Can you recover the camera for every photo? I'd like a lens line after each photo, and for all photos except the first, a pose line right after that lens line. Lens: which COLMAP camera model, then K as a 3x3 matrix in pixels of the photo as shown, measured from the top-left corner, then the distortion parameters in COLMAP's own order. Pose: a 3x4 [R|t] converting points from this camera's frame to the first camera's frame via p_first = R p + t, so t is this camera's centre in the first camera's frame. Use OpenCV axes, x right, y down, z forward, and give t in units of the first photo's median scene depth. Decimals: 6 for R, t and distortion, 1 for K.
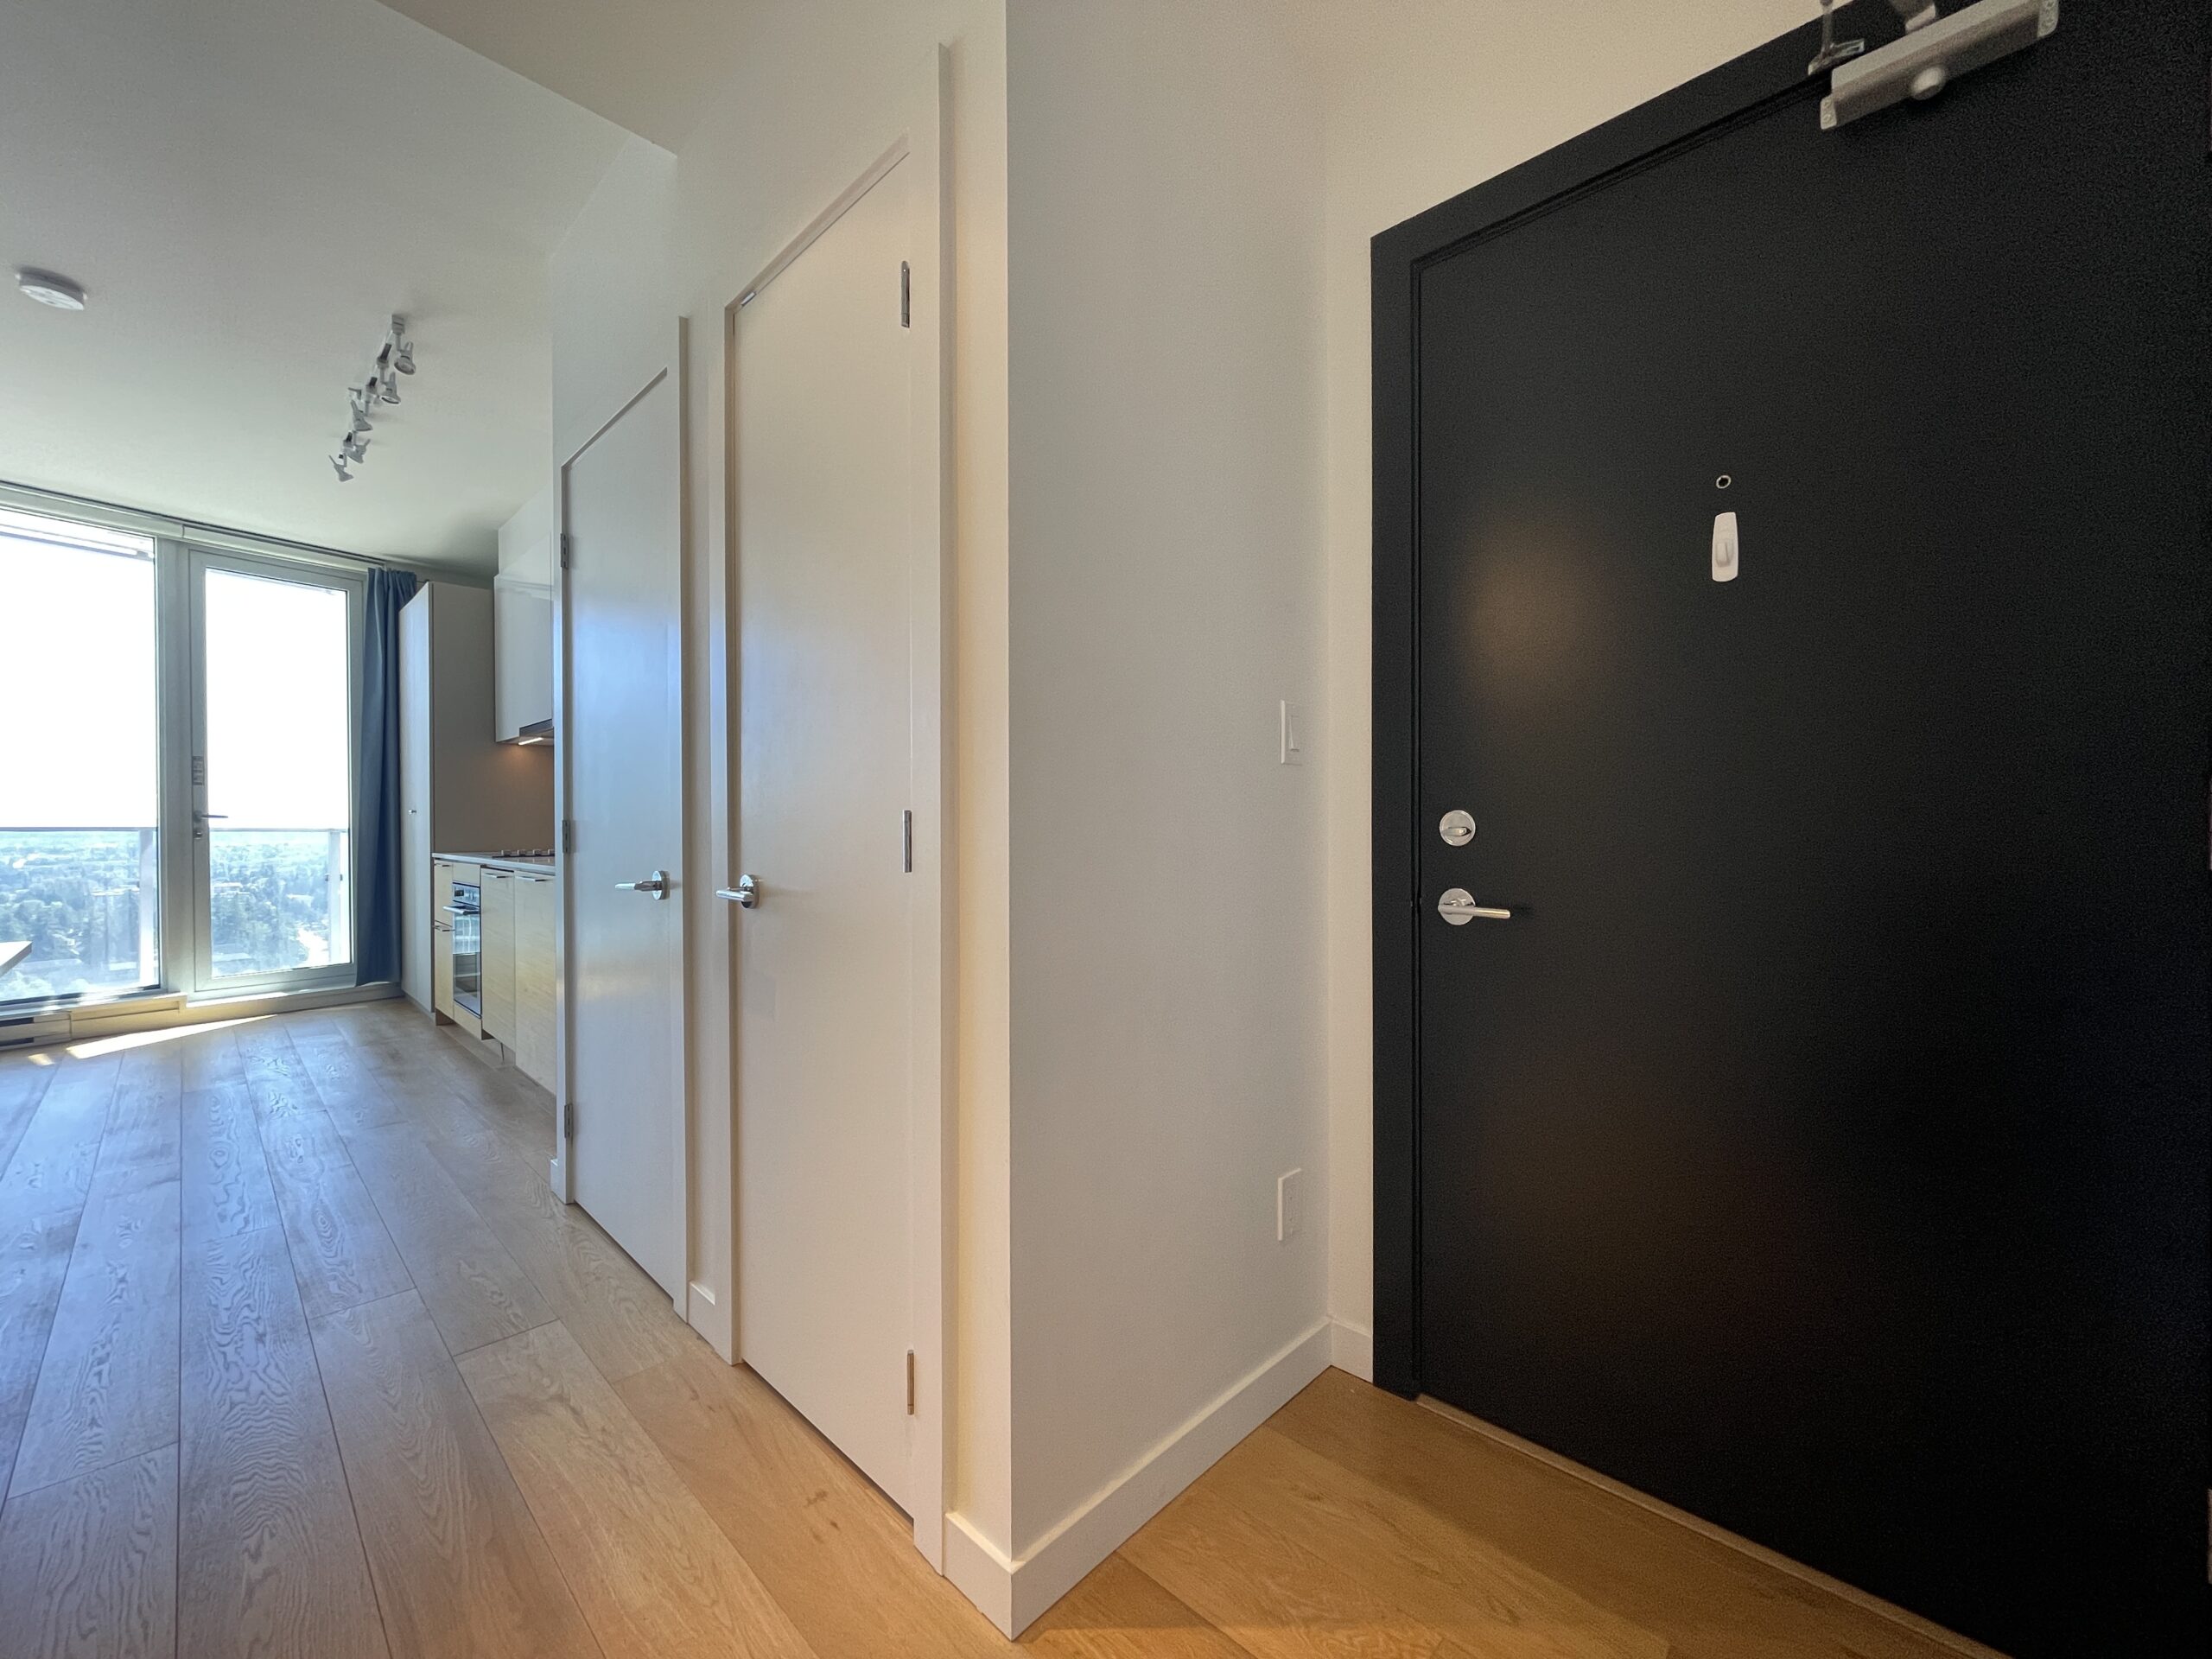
lens RADIAL K [[898.7, 0, 1106.0], [0, 898.7, 829.5], [0, 0, 1]] dist [0.000105, -0.001023]
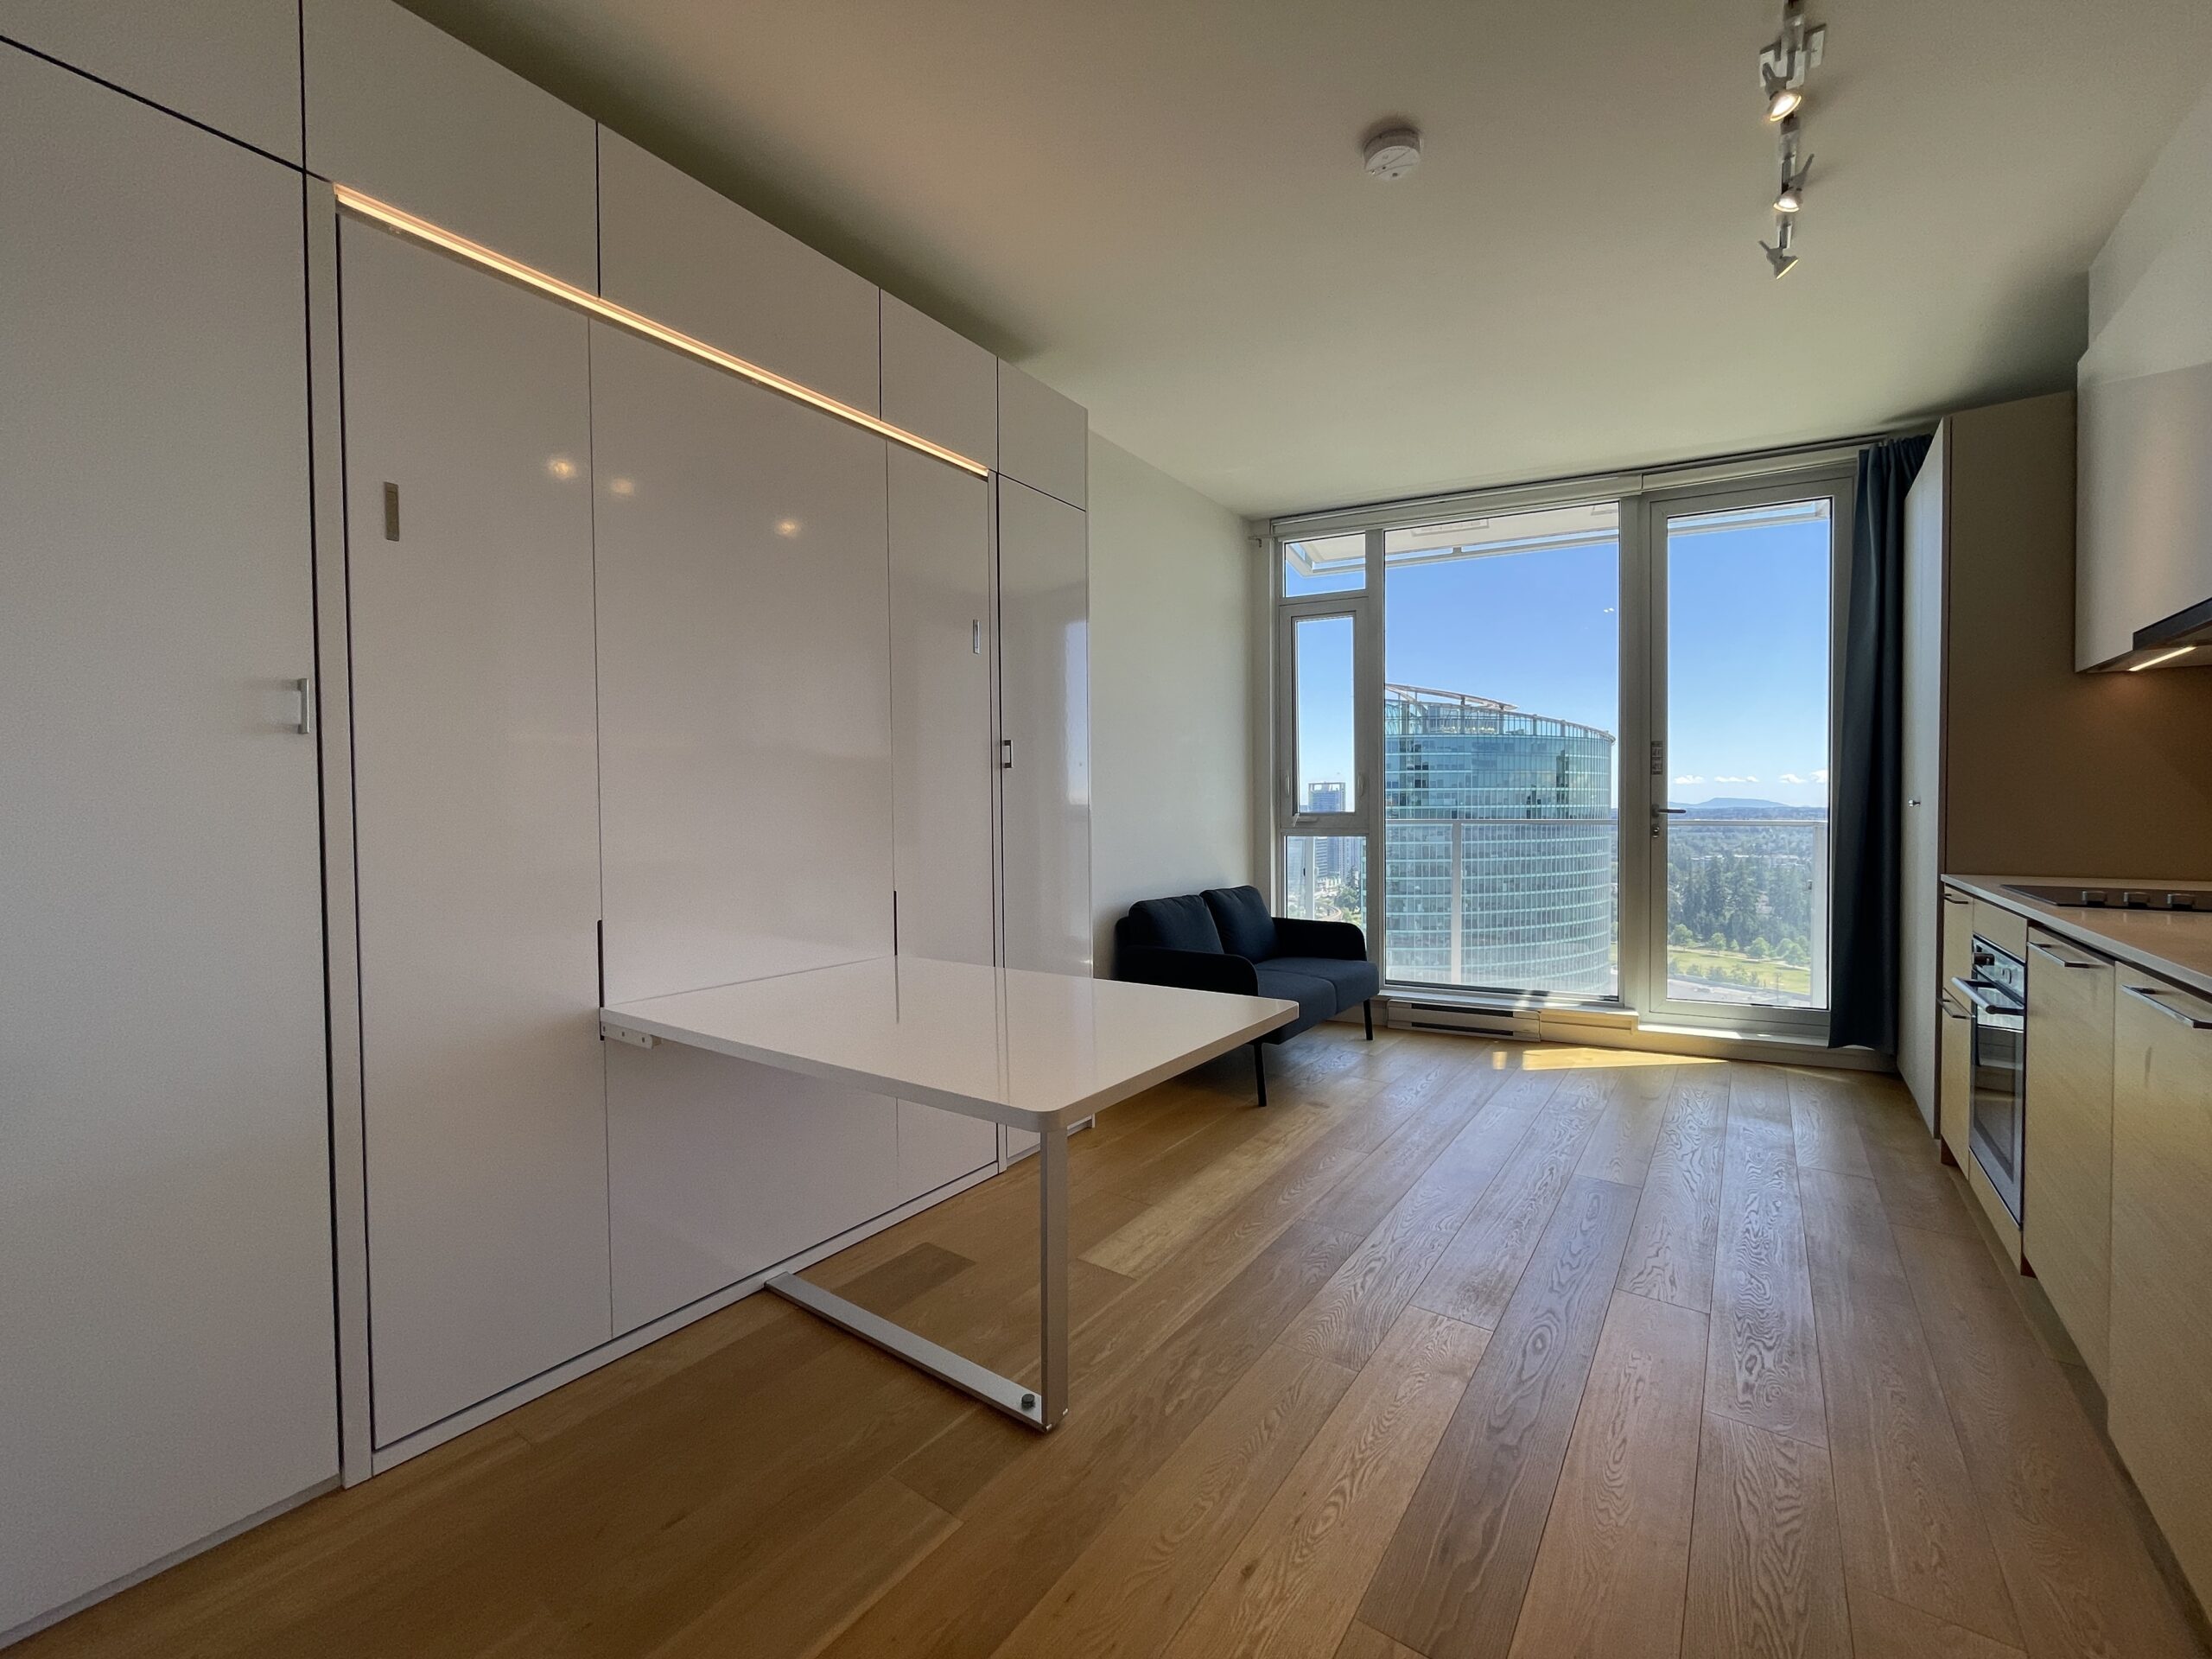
lens RADIAL K [[898.7, 0, 1106.0], [0, 898.7, 829.5], [0, 0, 1]] dist [0.000105, -0.001023]
pose [[0.147357, 0.022898, -0.988818, -0.236956], [0.001295, 0.999727, 0.023343, -0.017662], [0.989082, -0.004720, 0.147287, 0.355019]]
